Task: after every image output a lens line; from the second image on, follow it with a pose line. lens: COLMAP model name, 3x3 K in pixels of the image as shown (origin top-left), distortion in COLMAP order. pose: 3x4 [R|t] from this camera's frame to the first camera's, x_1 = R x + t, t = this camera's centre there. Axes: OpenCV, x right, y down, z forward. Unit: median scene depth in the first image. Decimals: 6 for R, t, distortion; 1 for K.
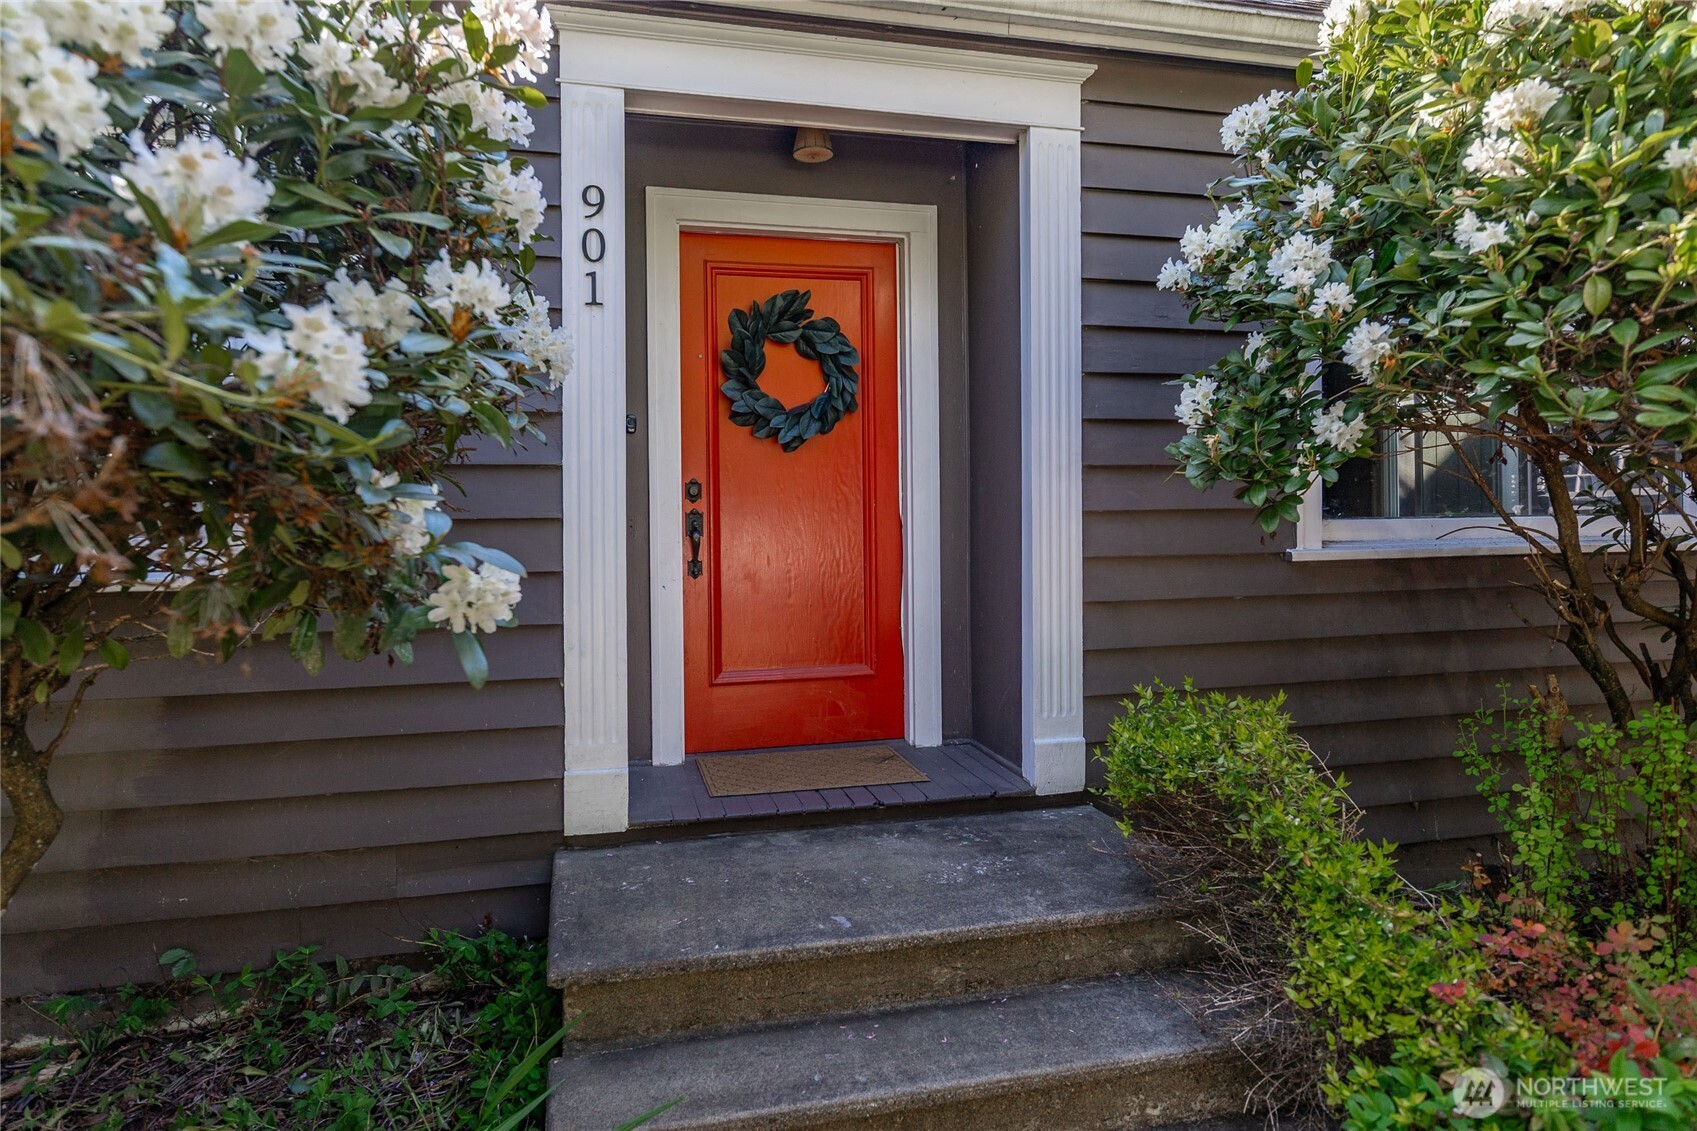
lens RADIAL K [[1005.7, 0, 845.1], [0, 1005.7, 522.1], [0, 0, 1]] dist [-0.001531, -0.000532]
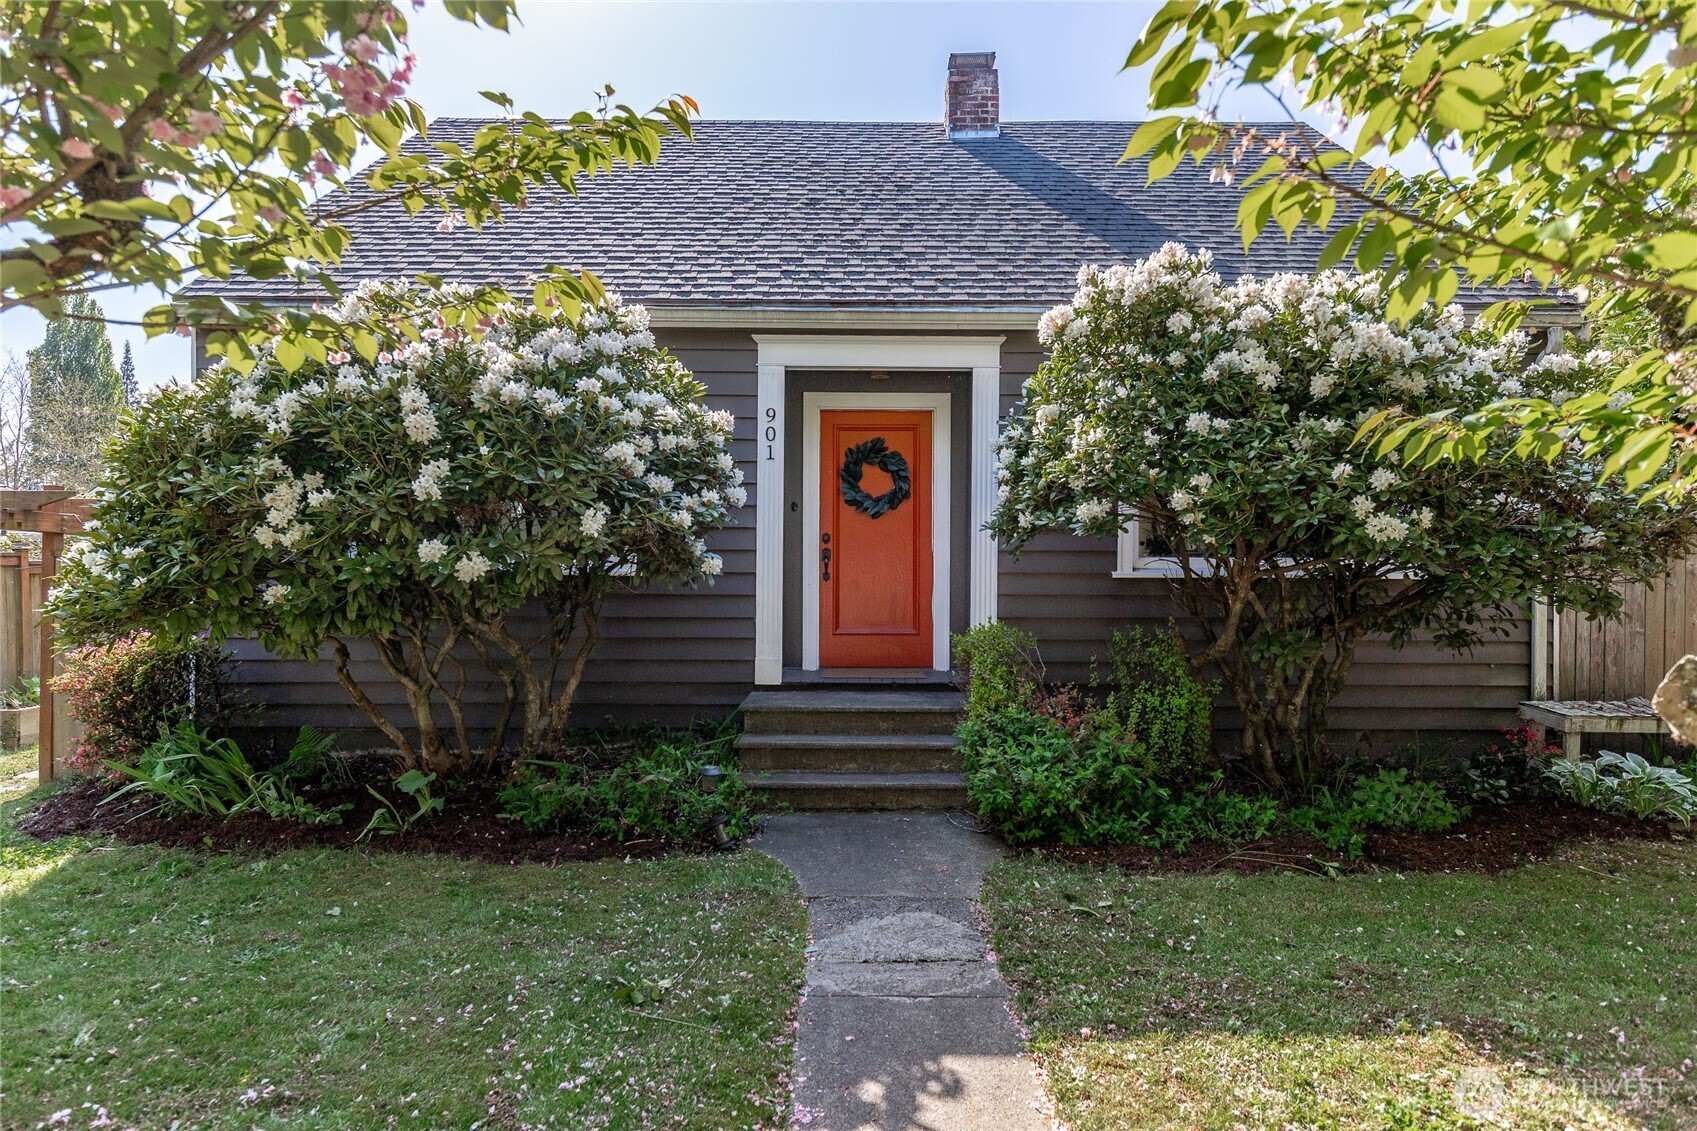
lens RADIAL K [[858.6, 0, 848.5], [0, 858.6, 565.5], [0, 0, 1]] dist [-0.000405, -0.000008]
pose [[0.973985, 0.018787, -0.225834, 0.318303], [-0.017561, 0.999818, 0.007437, 0.011352], [0.225932, -0.003278, 0.974137, -0.753598]]
